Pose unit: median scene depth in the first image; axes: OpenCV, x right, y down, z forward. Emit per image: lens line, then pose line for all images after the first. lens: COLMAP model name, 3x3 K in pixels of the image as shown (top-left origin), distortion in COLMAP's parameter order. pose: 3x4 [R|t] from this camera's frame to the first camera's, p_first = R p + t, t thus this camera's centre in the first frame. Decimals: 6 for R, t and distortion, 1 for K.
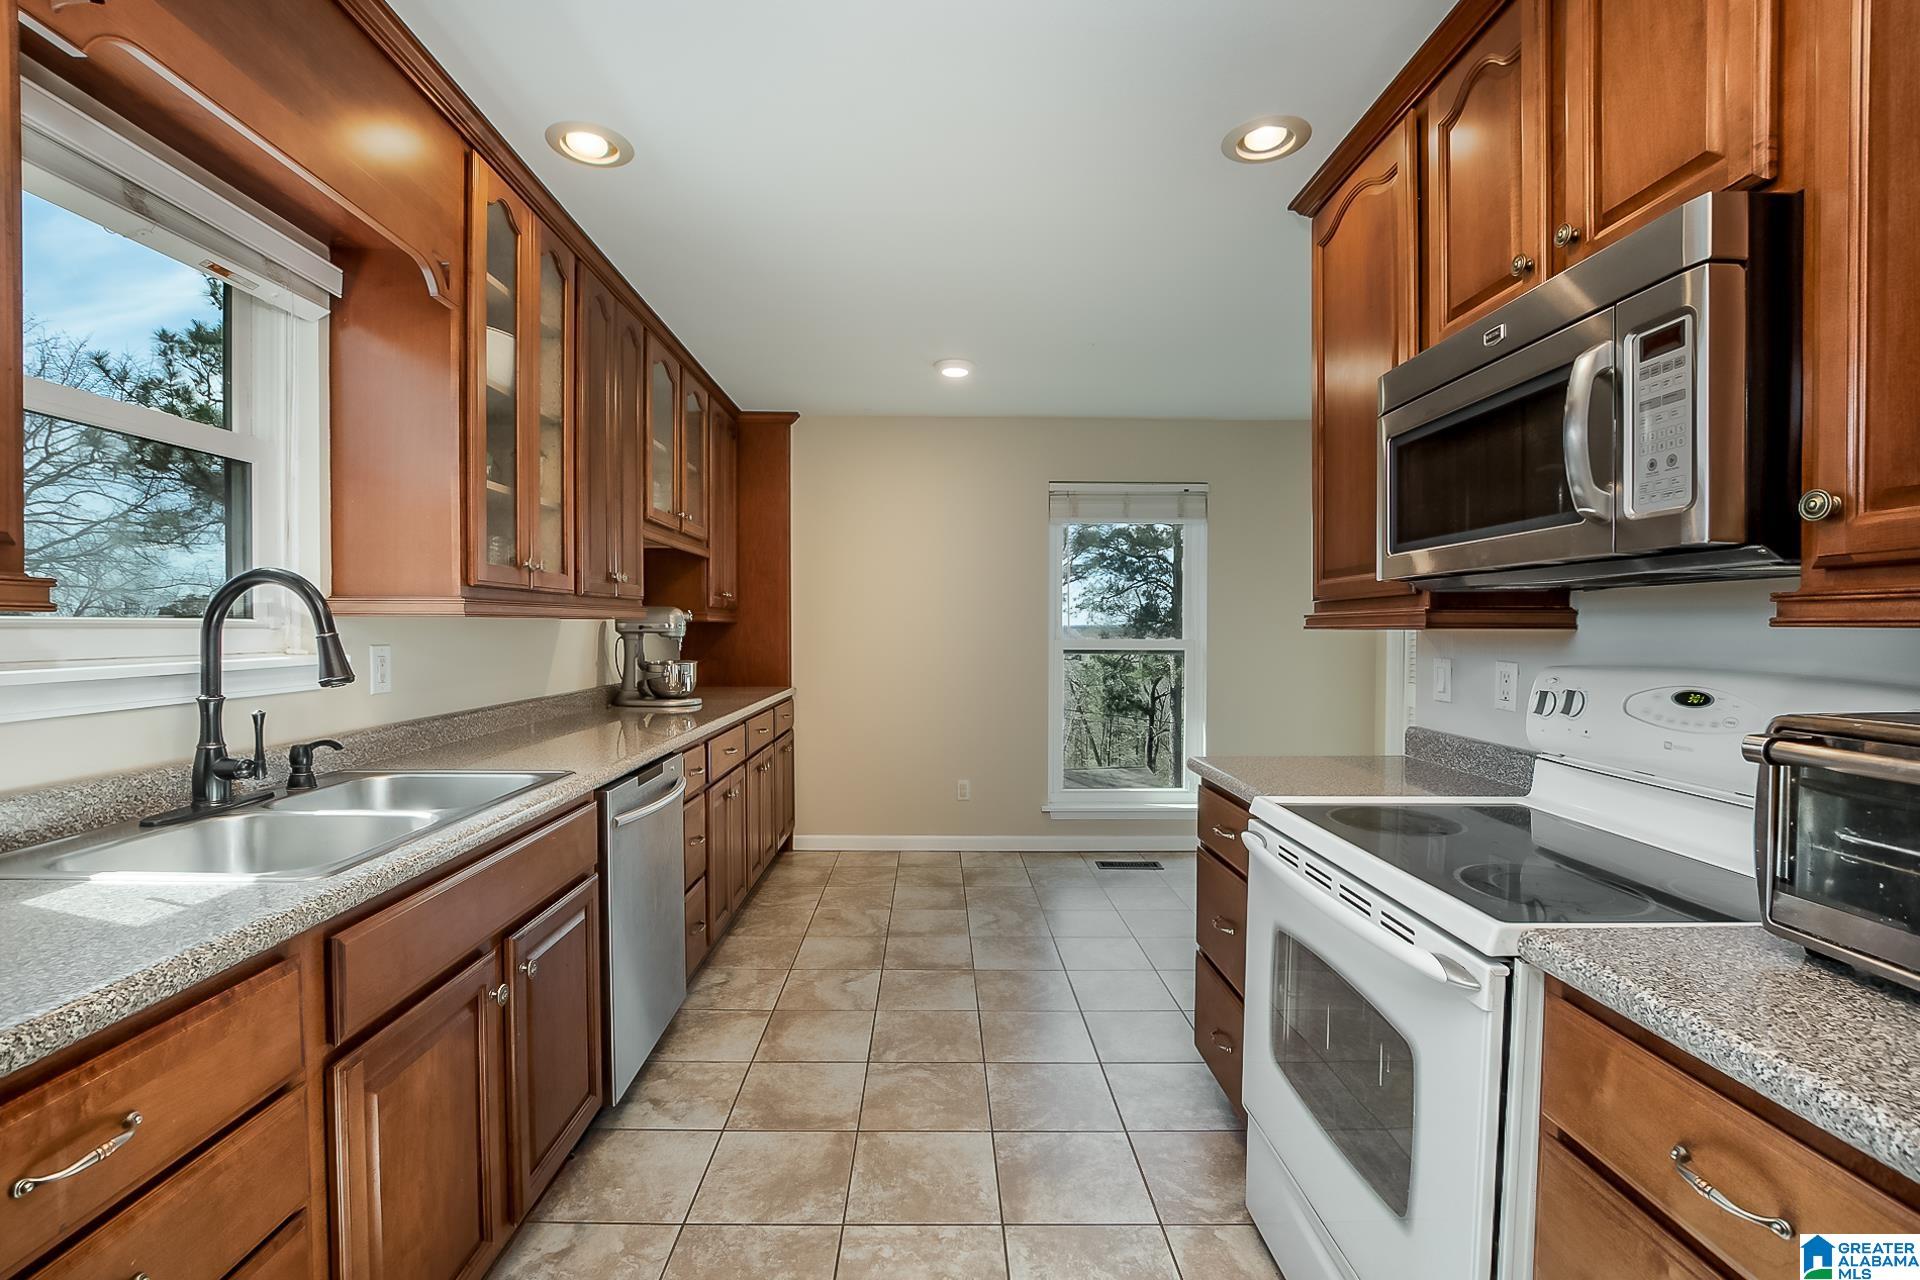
lens RADIAL K [[908.3, 0, 948.6], [0, 908.3, 638.7], [0, 0, 1]] dist [-0.001844, -0.000092]
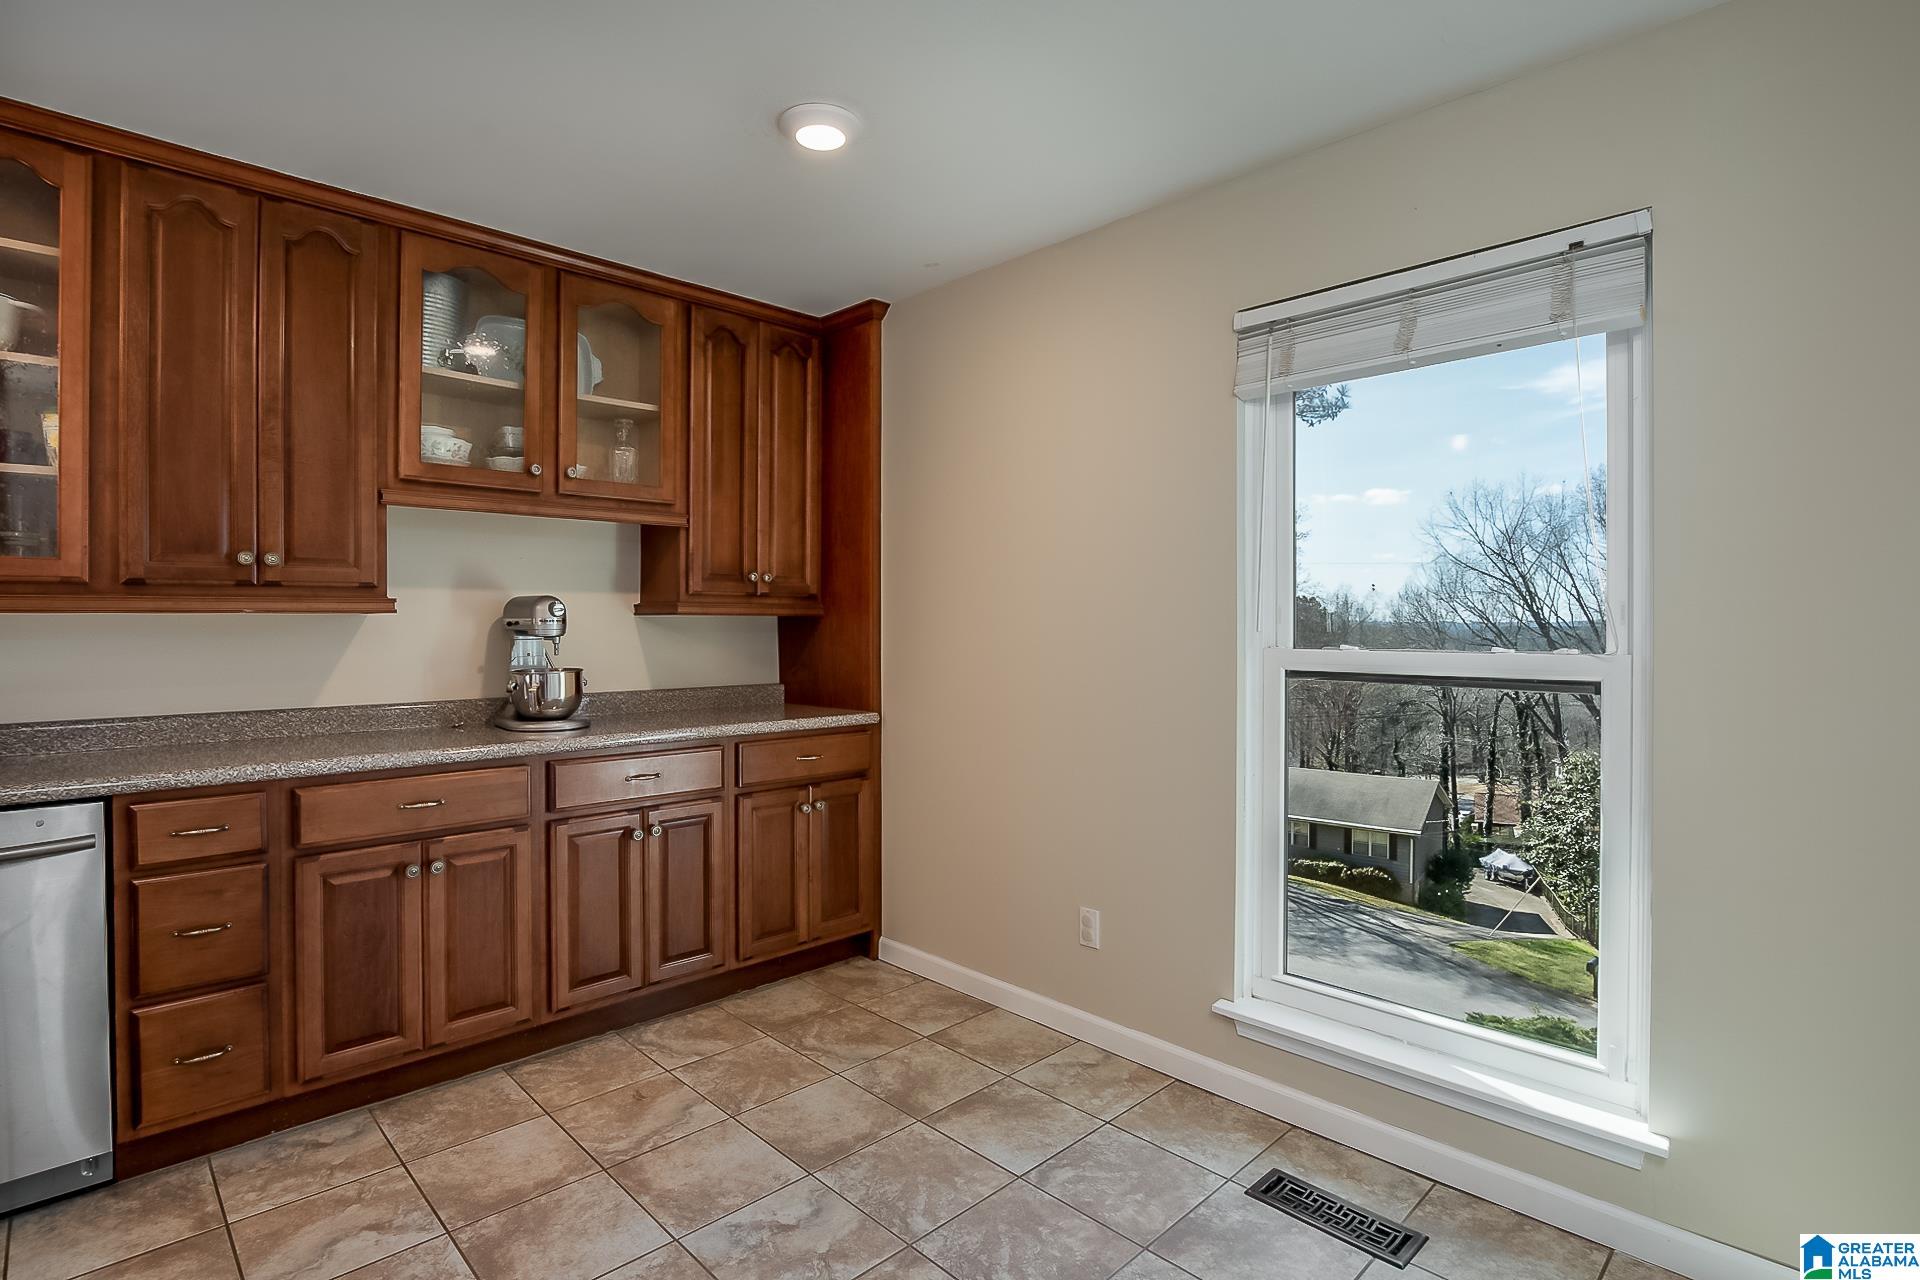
lens RADIAL K [[945.6, 0, 960.0], [0, 945.6, 640.0], [0, 0, 1]] dist [-0.023936, -0.000323]
pose [[0.665026, 0.008041, -0.746777, 0.445328], [-0.009791, 0.999950, 0.002048, -0.003625], [0.746756, 0.005950, 0.665071, 0.678295]]
